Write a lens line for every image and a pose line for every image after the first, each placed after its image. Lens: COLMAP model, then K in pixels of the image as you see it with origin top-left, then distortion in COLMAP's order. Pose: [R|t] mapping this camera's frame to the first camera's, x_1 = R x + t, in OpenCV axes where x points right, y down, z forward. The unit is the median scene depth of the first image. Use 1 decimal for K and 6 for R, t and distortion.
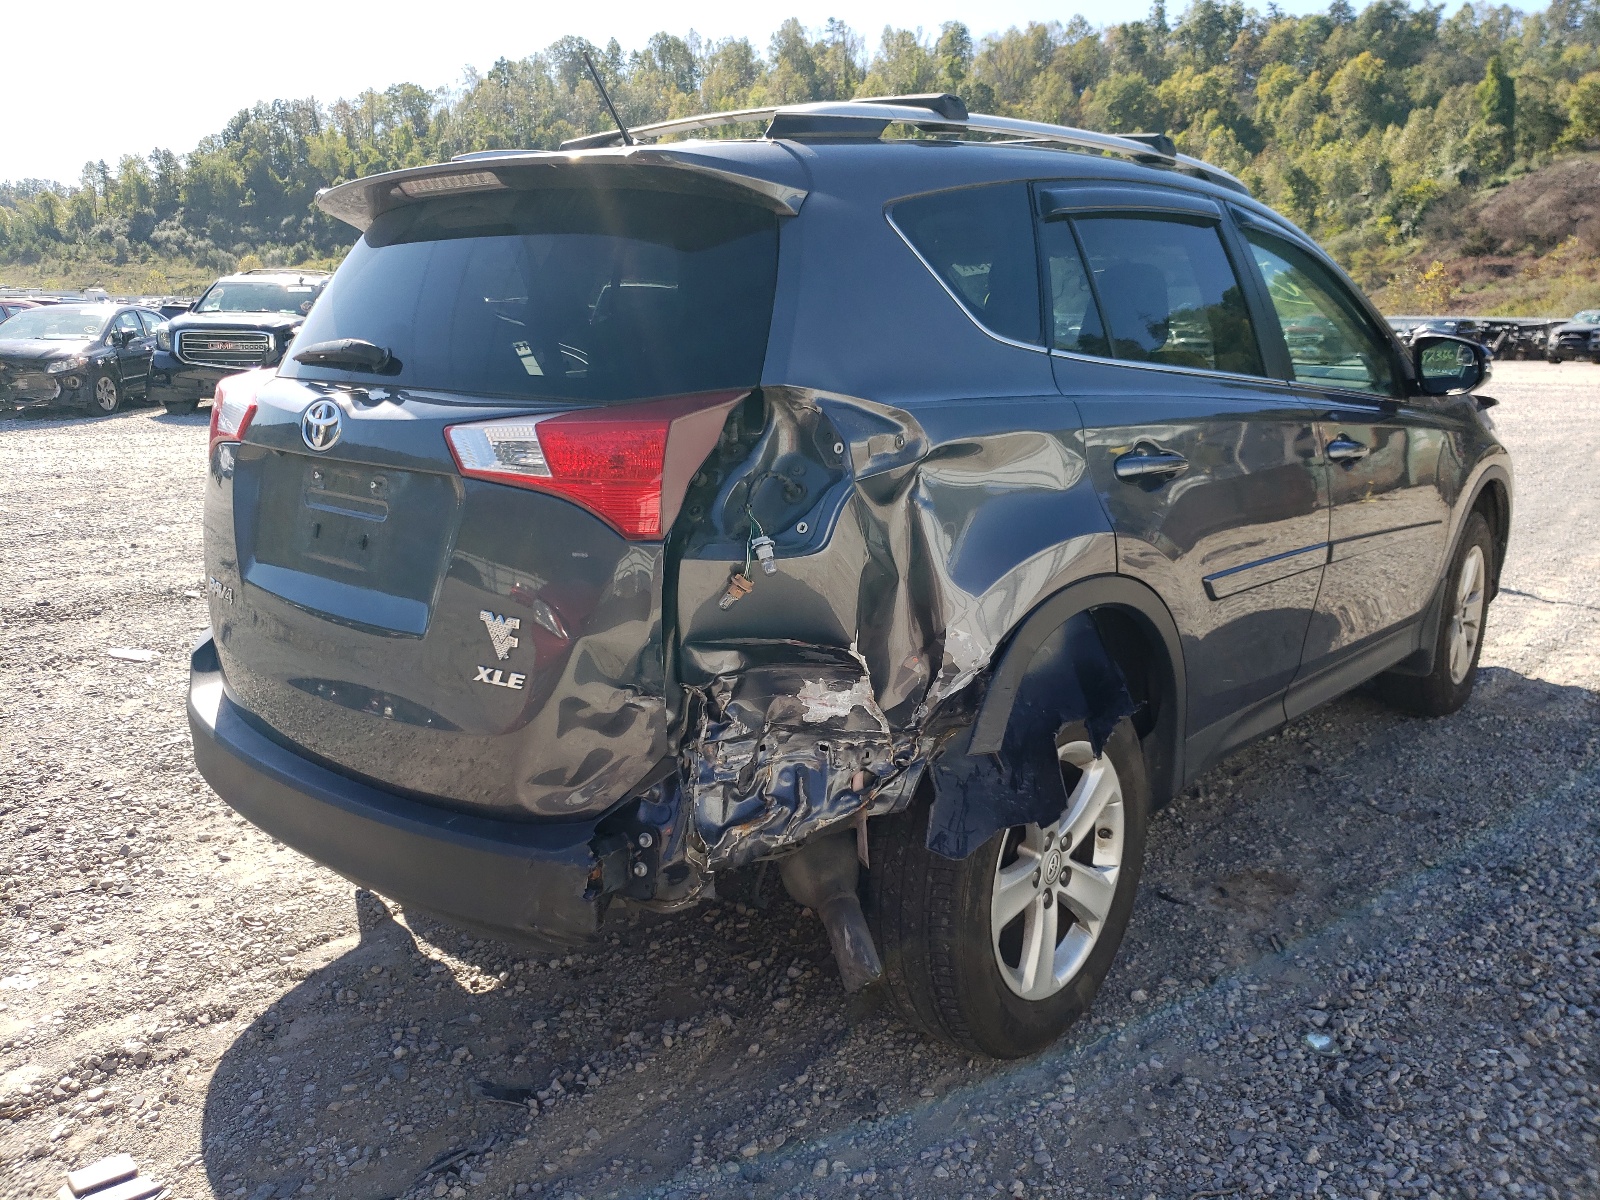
lens RADIAL K [[1261.5, 0, 793.3], [0, 1261.5, 588.4], [0, 0, 1]] dist [0.040675, -0.009959]
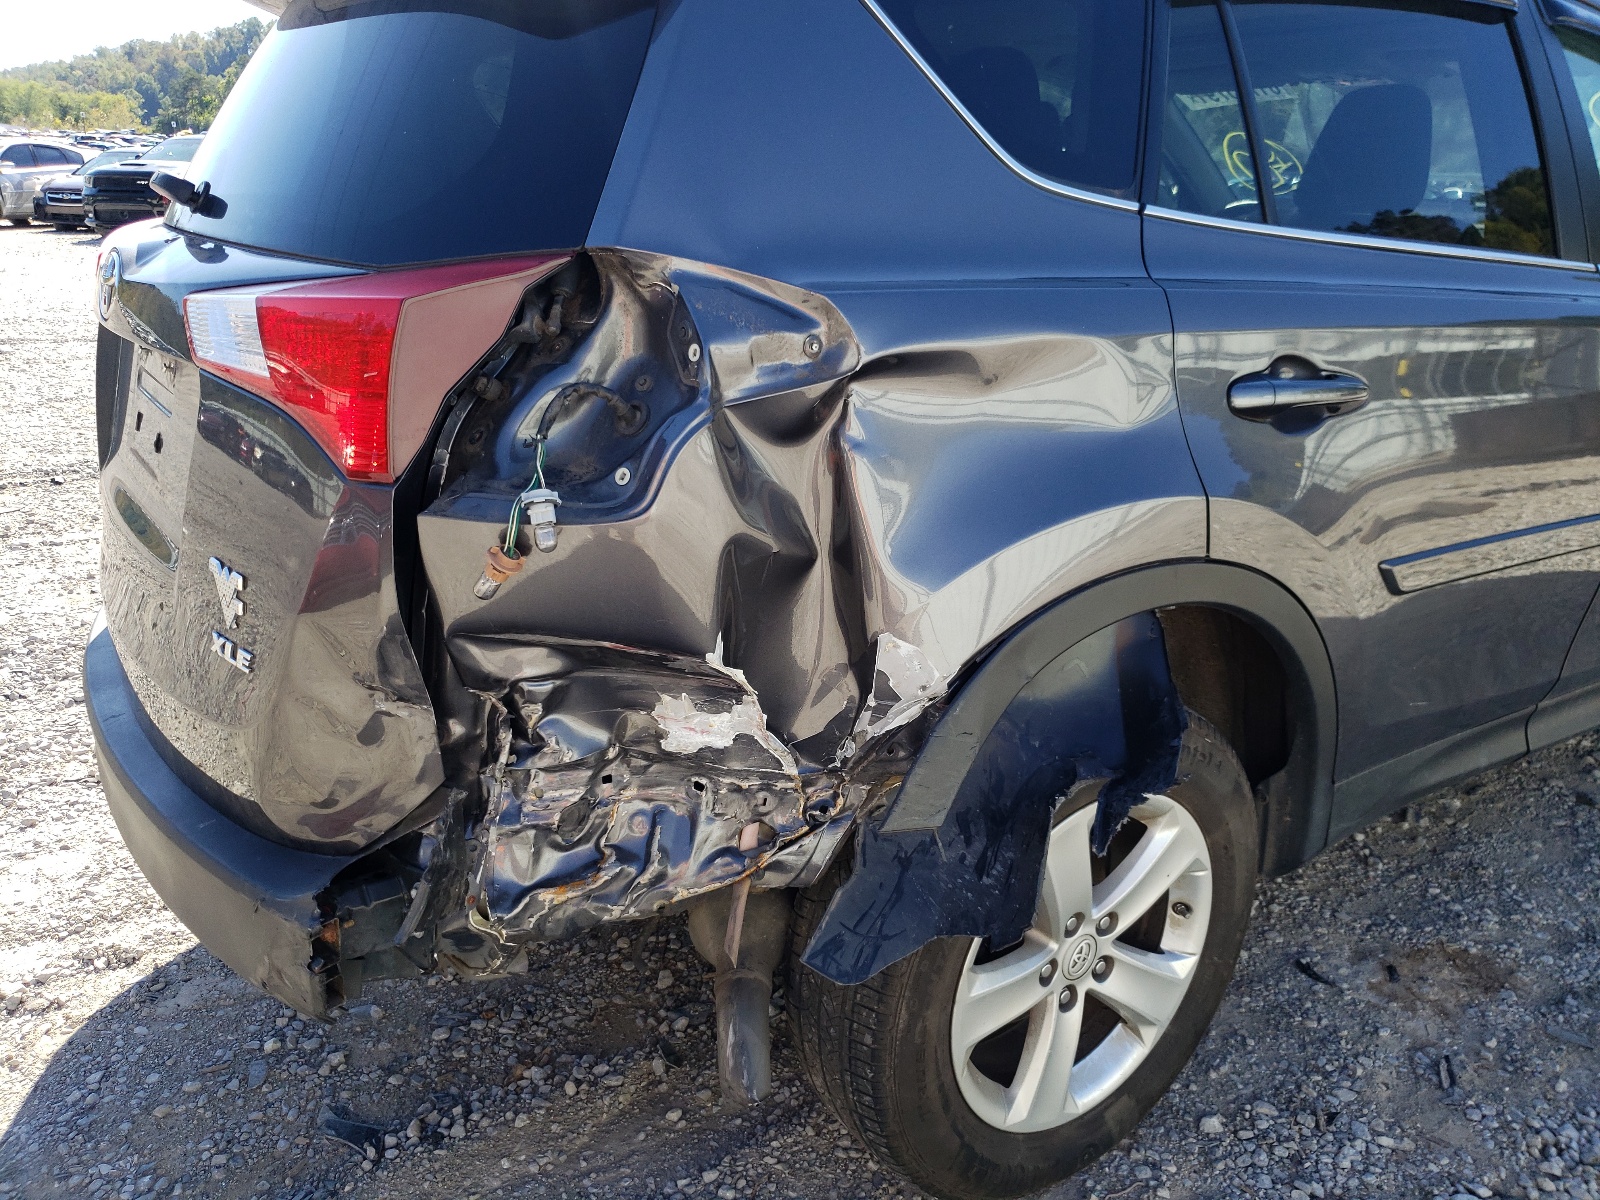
lens RADIAL K [[1245.9, 0, 803.0], [0, 1245.9, 614.3], [0, 0, 1]] dist [0.033067, 0.006243]
pose [[0.970106, 0.095582, -0.223065, 0.200030], [-0.066507, 0.988691, 0.134411, -0.057082], [0.233390, -0.115558, 0.965492, 0.318800]]
